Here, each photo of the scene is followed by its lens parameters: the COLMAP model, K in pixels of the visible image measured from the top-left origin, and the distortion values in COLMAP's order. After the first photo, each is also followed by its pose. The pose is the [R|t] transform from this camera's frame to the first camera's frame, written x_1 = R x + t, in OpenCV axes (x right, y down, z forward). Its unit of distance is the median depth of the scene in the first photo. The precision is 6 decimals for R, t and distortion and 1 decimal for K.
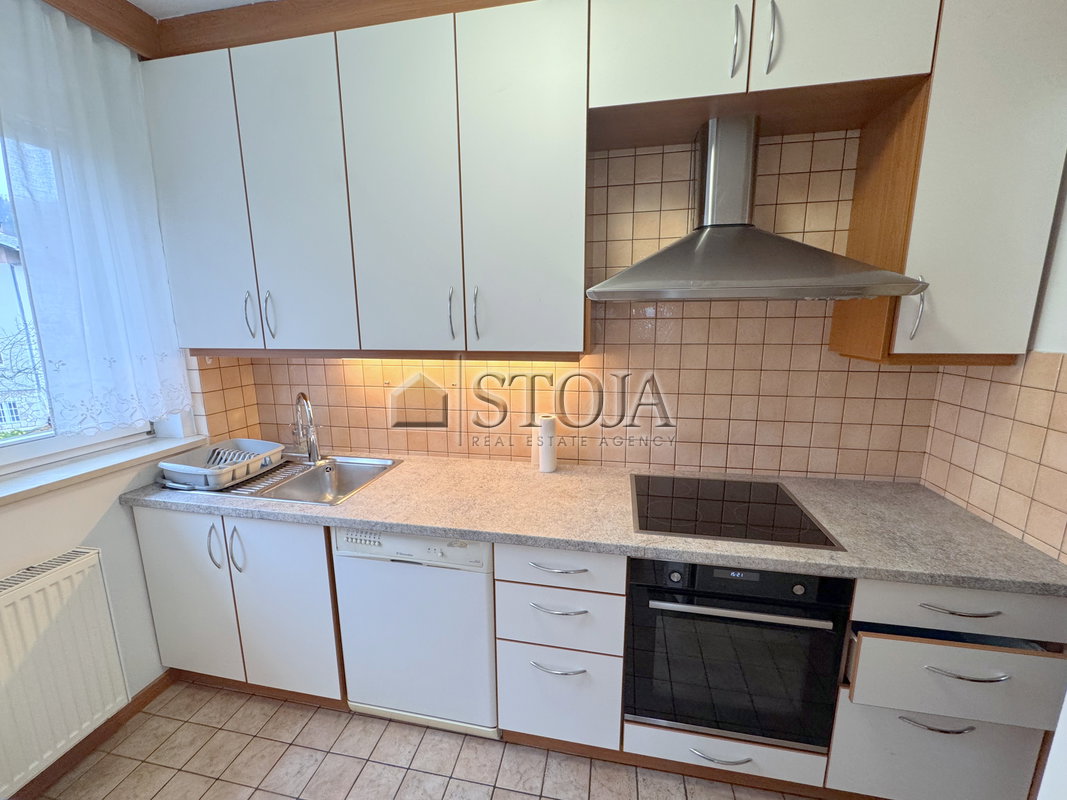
lens RADIAL K [[426.0, 0, 532.6], [0, 426.0, 399.0], [0, 0, 1]] dist [-0.002075, 0.000022]
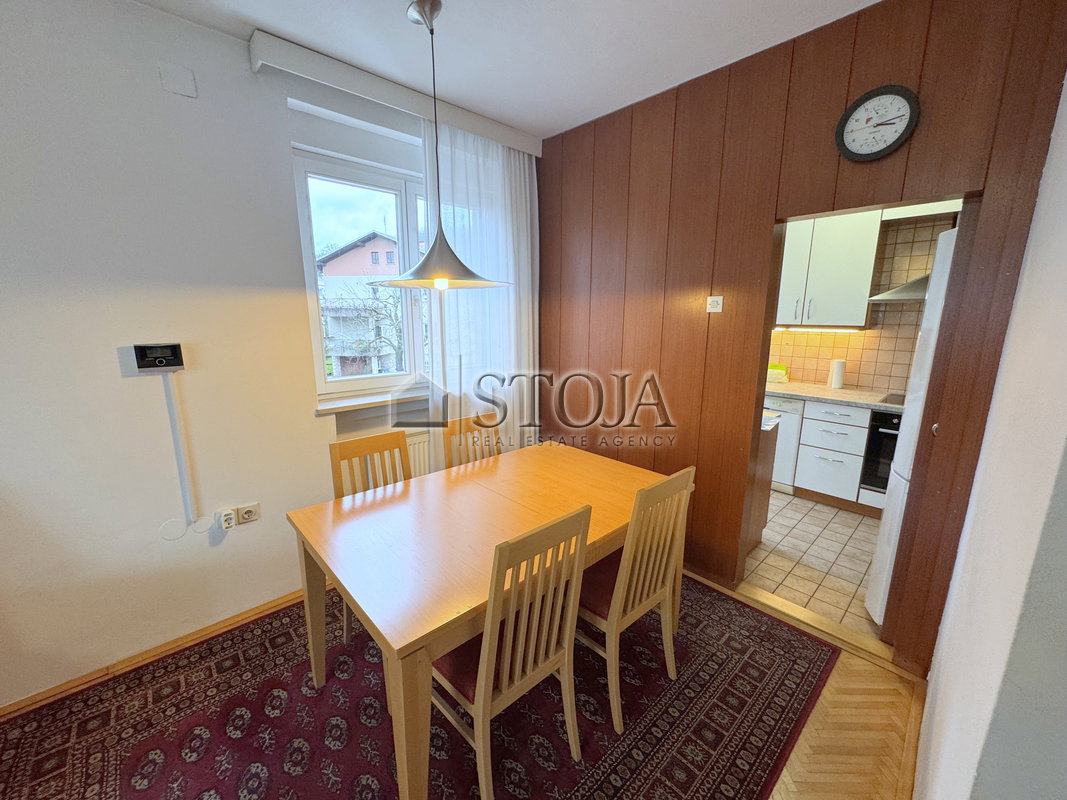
lens RADIAL K [[426.0, 0, 532.6], [0, 426.0, 399.0], [0, 0, 1]] dist [-0.002075, 0.000022]
pose [[0.809555, 0.125149, -0.573549, 0.040361], [-0.112943, 0.991963, 0.057029, 0.343277], [0.576077, 0.018610, 0.817184, -1.851110]]
